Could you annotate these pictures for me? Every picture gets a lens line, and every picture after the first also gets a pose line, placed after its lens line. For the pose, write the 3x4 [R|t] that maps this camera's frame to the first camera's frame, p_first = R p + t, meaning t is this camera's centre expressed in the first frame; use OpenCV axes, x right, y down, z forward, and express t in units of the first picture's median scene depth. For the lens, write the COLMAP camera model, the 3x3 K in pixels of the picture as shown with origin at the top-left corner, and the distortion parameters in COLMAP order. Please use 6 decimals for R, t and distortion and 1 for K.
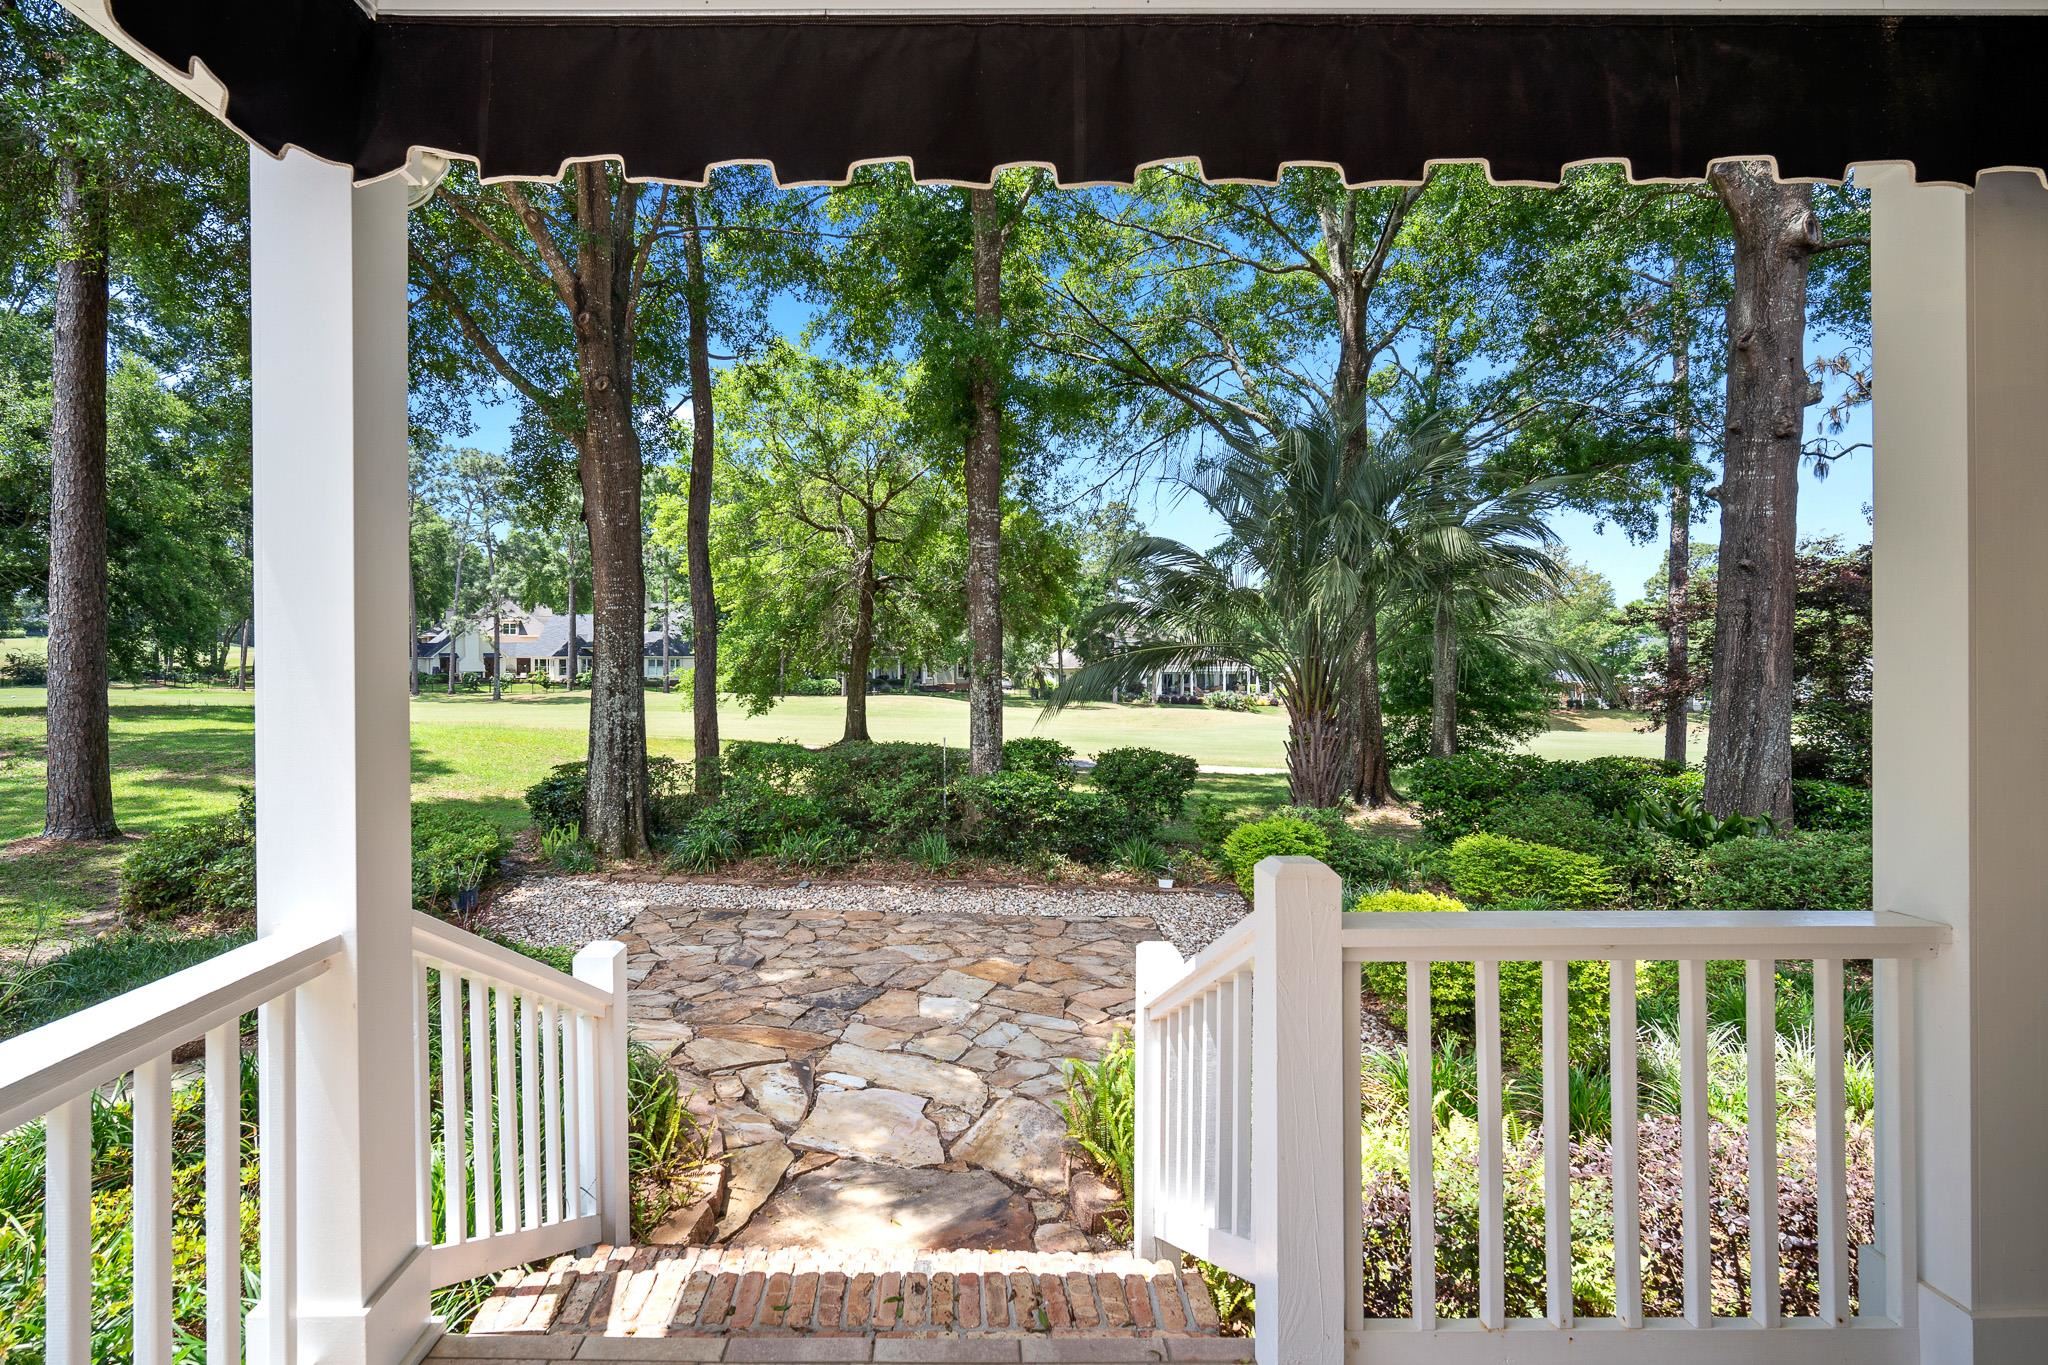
lens RADIAL K [[897.8, 0, 1026.3], [0, 897.8, 663.6], [0, 0, 1]] dist [-0.010309, 0.001772]
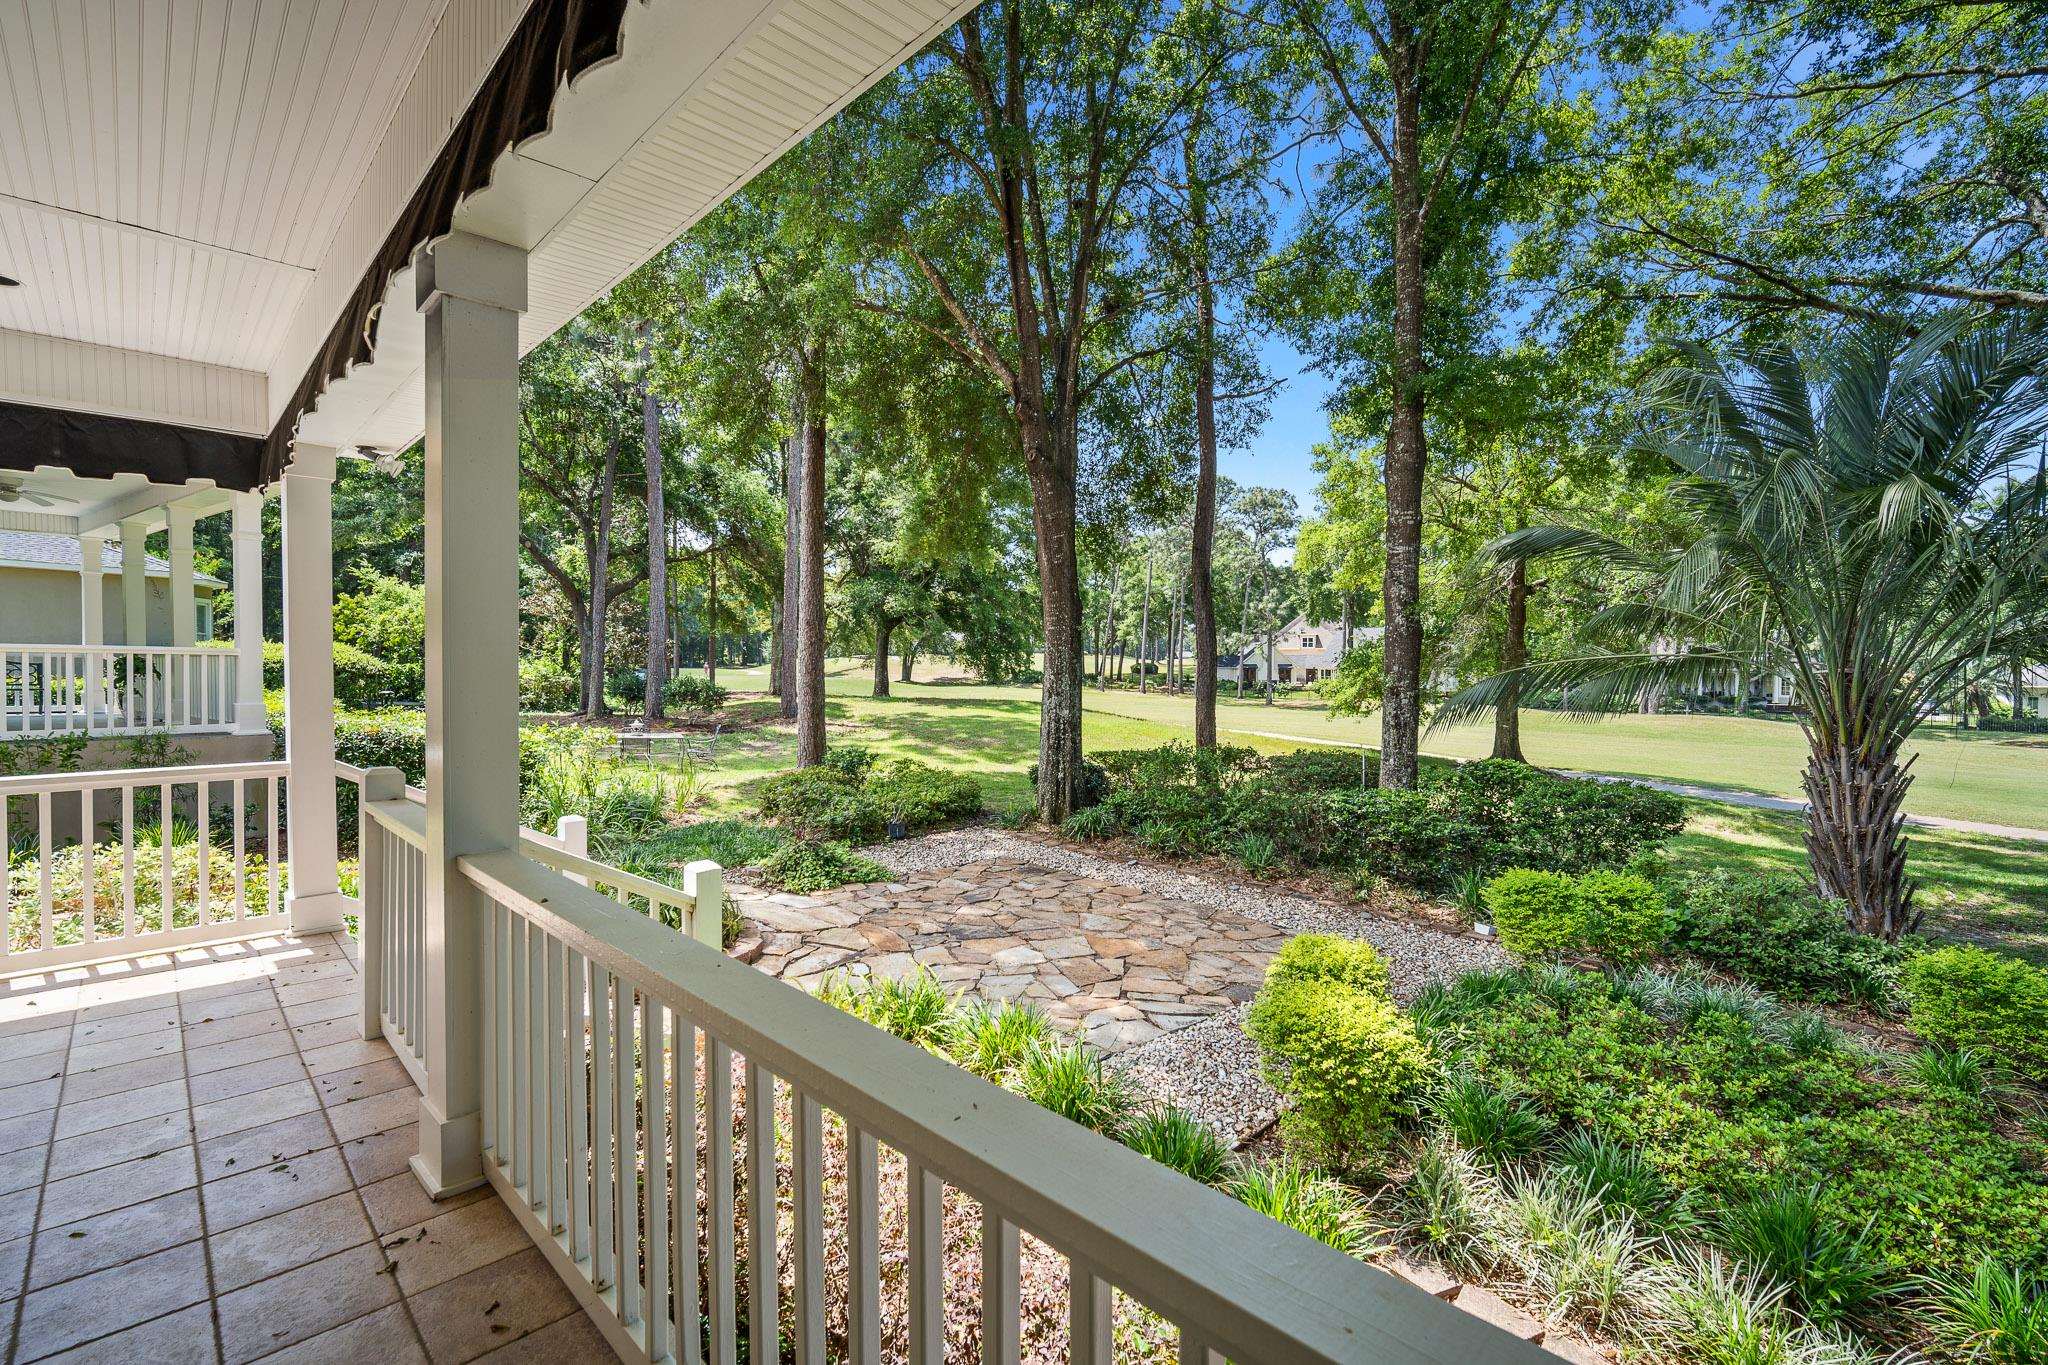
lens RADIAL K [[897.8, 0, 1077.8], [0, 897.8, 675.8], [0, 0, 1]] dist [-0.010309, 0.001772]
pose [[0.717311, 0.007133, -0.696717, 0.674307], [-0.005974, 0.999974, 0.004087, 0.000835], [0.696728, 0.001231, 0.717334, 0.157634]]
